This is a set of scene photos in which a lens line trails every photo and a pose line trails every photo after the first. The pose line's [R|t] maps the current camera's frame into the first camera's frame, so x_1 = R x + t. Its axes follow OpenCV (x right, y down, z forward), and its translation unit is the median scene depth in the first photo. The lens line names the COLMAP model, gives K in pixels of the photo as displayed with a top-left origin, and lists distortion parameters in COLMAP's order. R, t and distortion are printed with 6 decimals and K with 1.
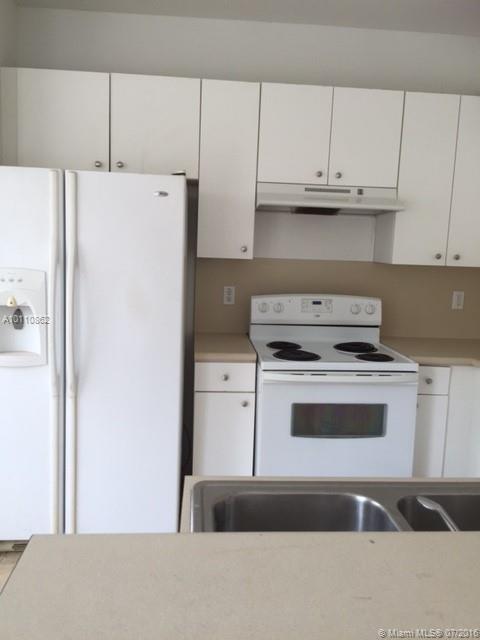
lens RADIAL K [[535.9, 0, 226.5], [0, 535.9, 311.3], [0, 0, 1]] dist [0.065341, -0.097086]
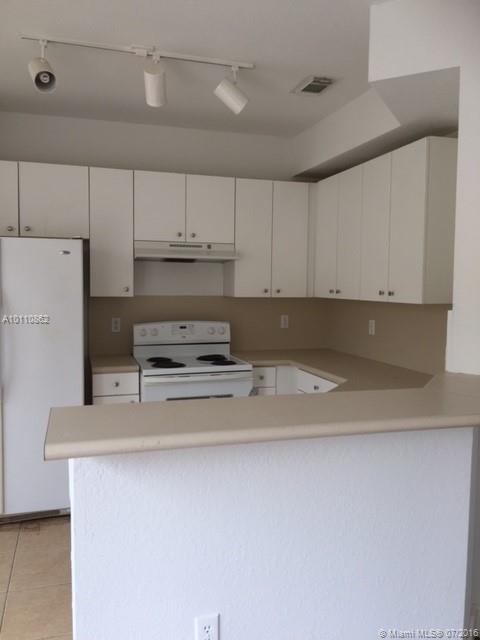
lens RADIAL K [[535.9, 0, 233.6], [0, 535.9, 309.3], [0, 0, 1]] dist [0.065341, -0.097086]
pose [[0.972323, -0.037656, 0.230586, -0.019529], [0.053817, 0.996485, -0.064202, 0.036043], [-0.227357, 0.074835, 0.970932, -0.381588]]
